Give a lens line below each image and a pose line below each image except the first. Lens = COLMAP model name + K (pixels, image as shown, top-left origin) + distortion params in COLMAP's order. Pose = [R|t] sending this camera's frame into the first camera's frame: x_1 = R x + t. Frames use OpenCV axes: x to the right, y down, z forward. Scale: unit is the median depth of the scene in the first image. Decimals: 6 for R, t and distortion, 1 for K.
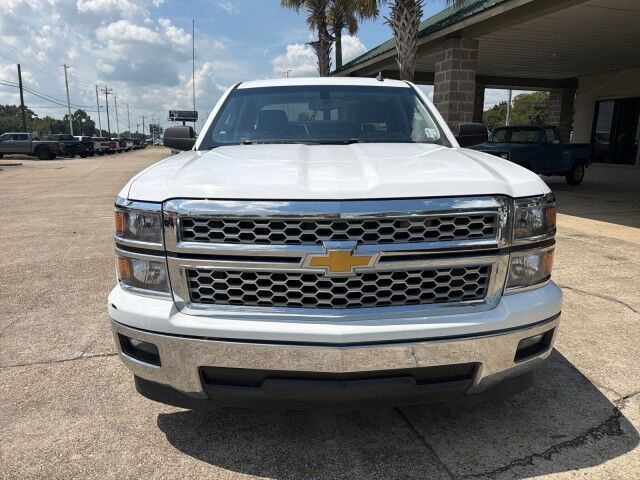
lens RADIAL K [[449.4, 0, 317.6], [0, 449.4, 239.6], [0, 0, 1]] dist [0.033931, -0.044737]
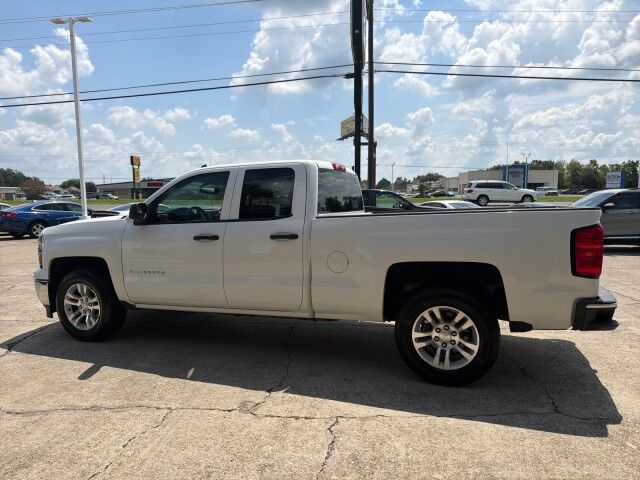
lens RADIAL K [[449.4, 0, 321.9], [0, 449.4, 246.0], [0, 0, 1]] dist [0.033931, -0.044737]
pose [[-0.354627, 0.100600, -0.929580, 1.621009], [-0.189315, 0.965877, 0.176750, -0.552633], [0.915642, 0.238664, -0.323481, 2.286070]]
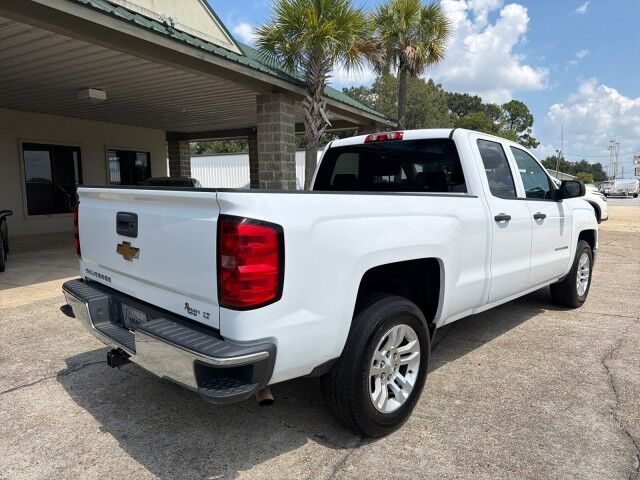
lens RADIAL K [[449.4, 0, 324.0], [0, 449.4, 242.2], [0, 0, 1]] dist [0.033931, -0.044737]
pose [[-0.713951, -0.081253, 0.695465, -0.855934], [0.151807, 0.951657, 0.267027, -0.644883], [-0.683541, 0.296221, -0.667102, 2.890229]]
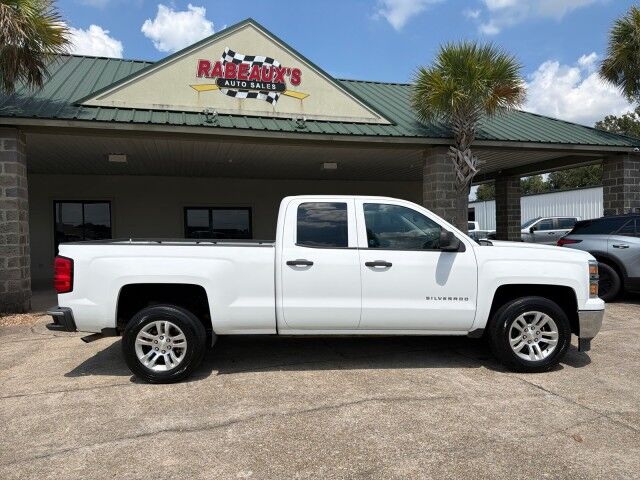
lens RADIAL K [[449.4, 0, 321.2], [0, 449.4, 241.6], [0, 0, 1]] dist [0.033931, -0.044737]
pose [[-0.012213, -0.021206, 0.999701, -1.933559], [0.229933, 0.972924, 0.023447, -0.397446], [-0.973130, 0.230150, -0.007006, 1.629075]]
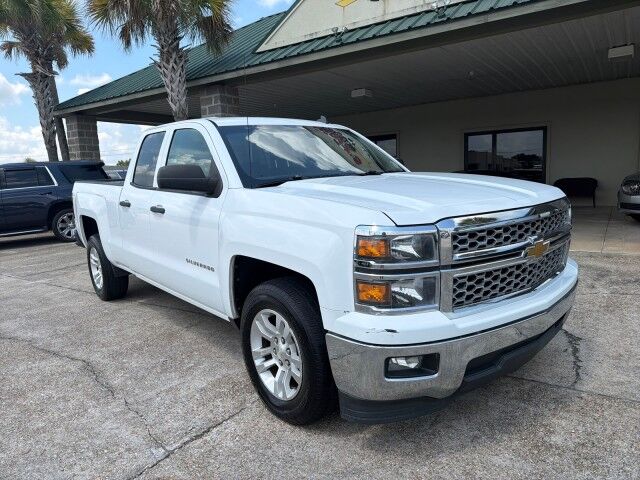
lens RADIAL K [[449.4, 0, 314.2], [0, 449.4, 241.5], [0, 0, 1]] dist [0.033931, -0.044737]
pose [[0.777766, -0.127450, 0.615498, -0.786552], [0.177842, 0.983835, -0.021006, -0.041050], [-0.602871, 0.125799, 0.787859, 0.184020]]
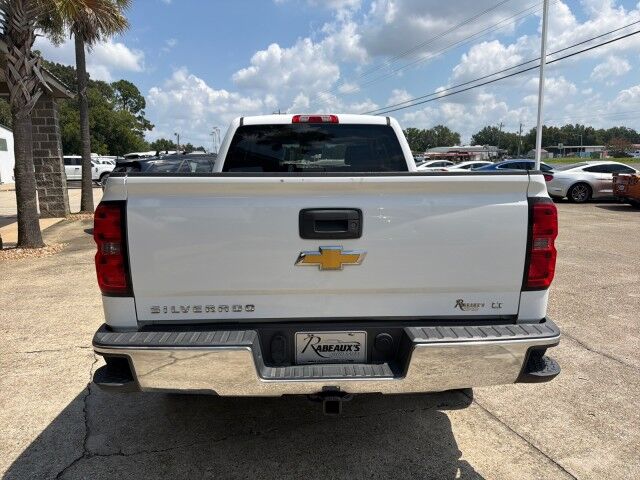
lens RADIAL K [[449.4, 0, 323.1], [0, 449.4, 241.6], [0, 0, 1]] dist [0.033931, -0.044737]
pose [[-0.999500, 0.020245, -0.024270, 0.028858], [0.009771, 0.928233, 0.371871, -0.718826], [0.030057, 0.371448, -0.927967, 3.166093]]
